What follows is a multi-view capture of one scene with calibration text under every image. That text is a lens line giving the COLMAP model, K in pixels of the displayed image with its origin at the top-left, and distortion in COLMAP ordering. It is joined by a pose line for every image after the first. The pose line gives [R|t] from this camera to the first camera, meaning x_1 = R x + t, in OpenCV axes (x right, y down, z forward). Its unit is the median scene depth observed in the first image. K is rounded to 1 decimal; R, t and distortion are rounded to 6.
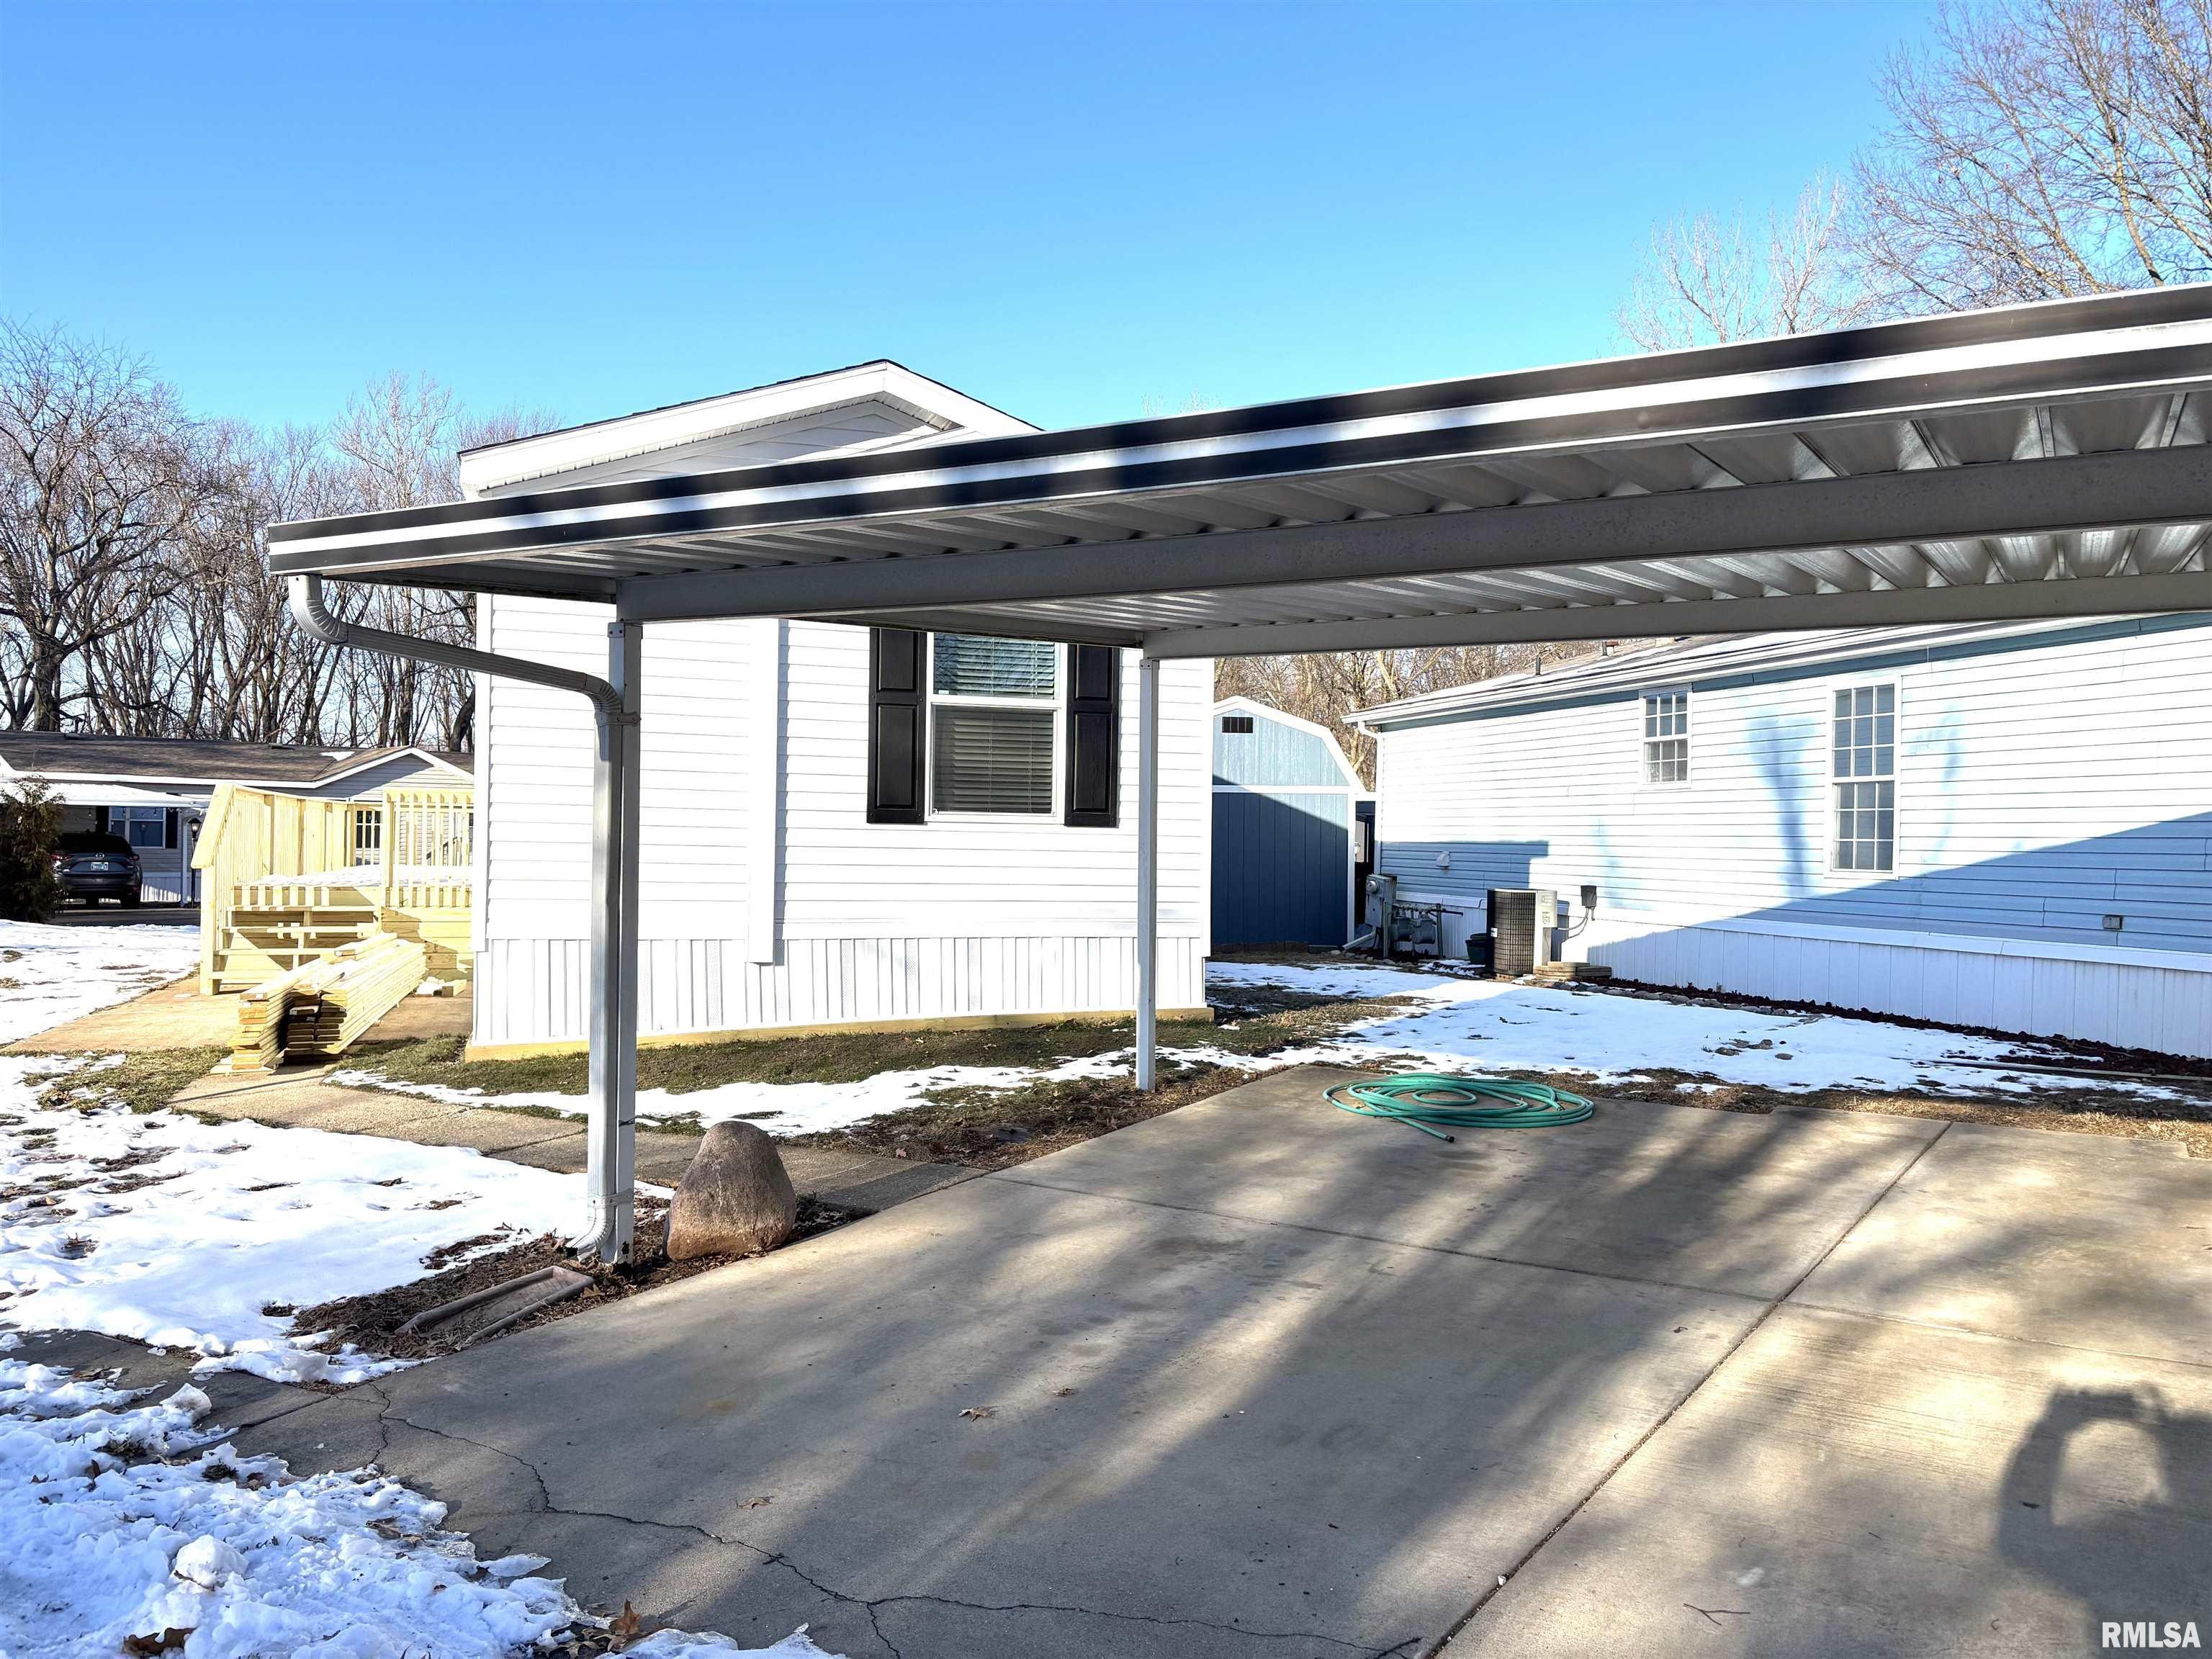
lens RADIAL K [[1673.5, 0, 1113.9], [0, 1673.5, 829.4], [0, 0, 1]] dist [0.072660, -0.074245]
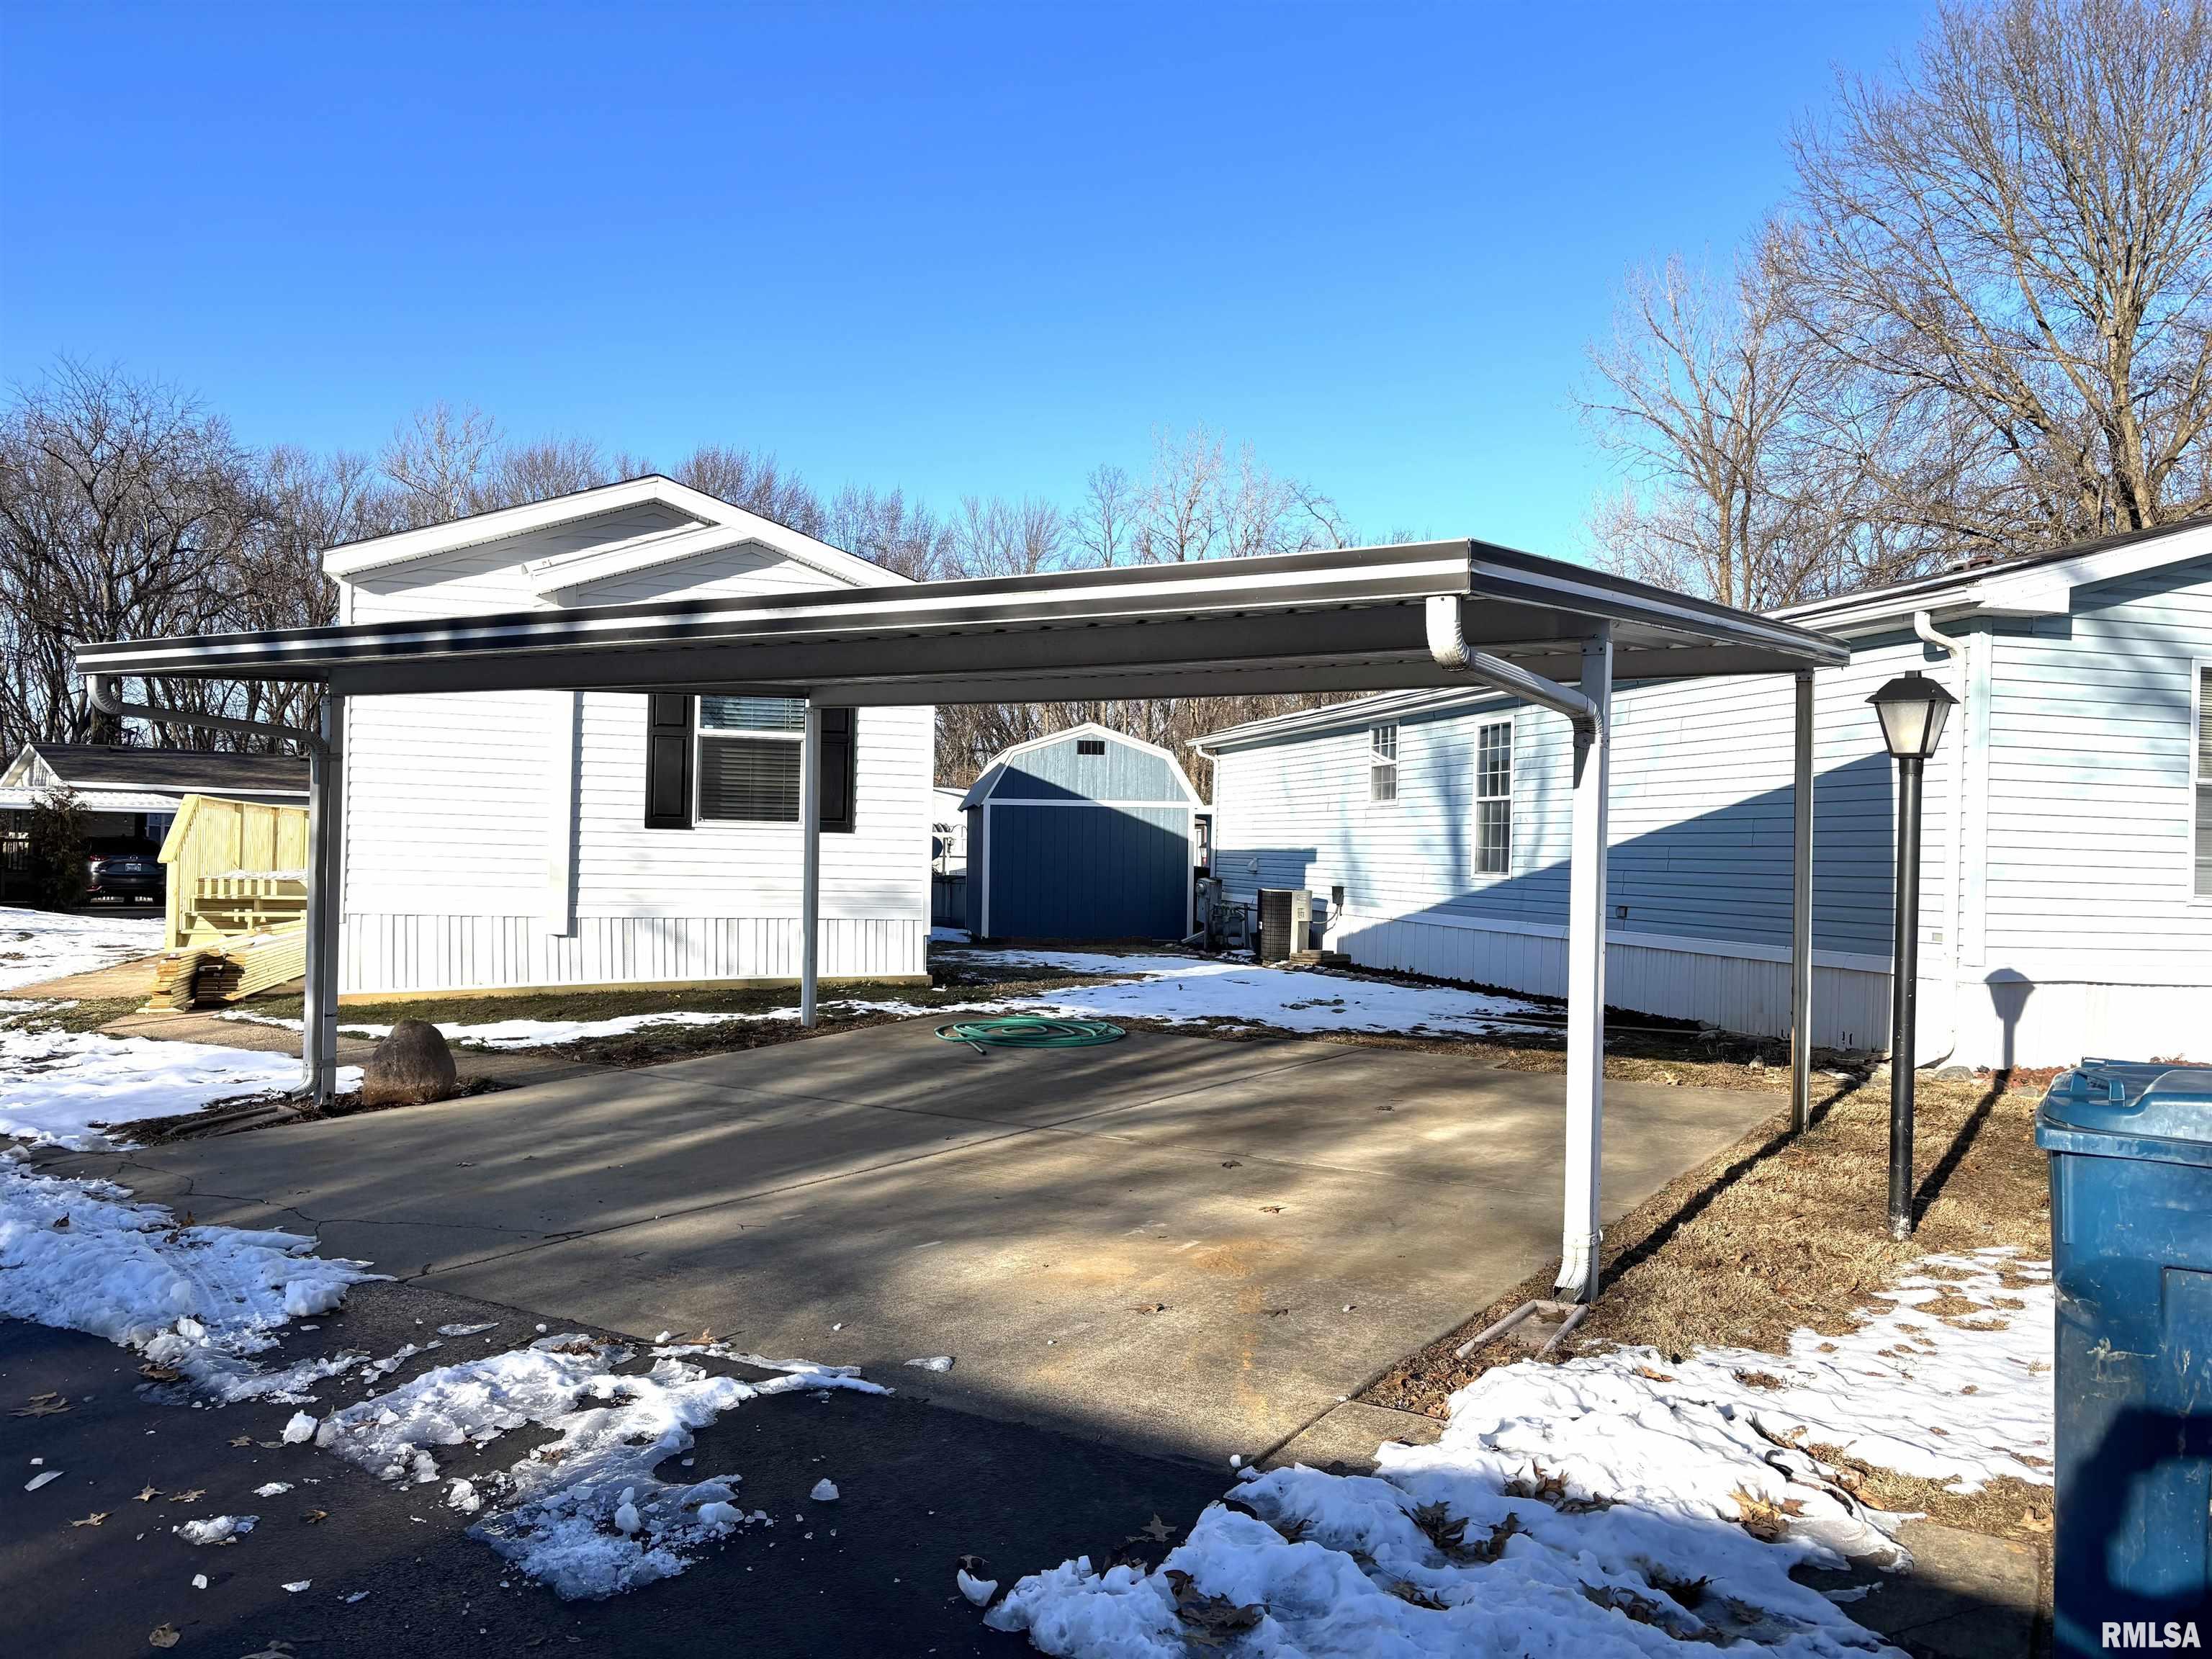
lens RADIAL K [[1654.9, 0, 1115.9], [0, 1654.9, 836.8], [0, 0, 1]] dist [0.071869, -0.071923]
pose [[0.999661, 0.005893, -0.025377, 0.174969], [-0.005970, 0.999978, -0.002983, 0.003197], [0.025359, 0.003133, 0.999673, -0.194979]]
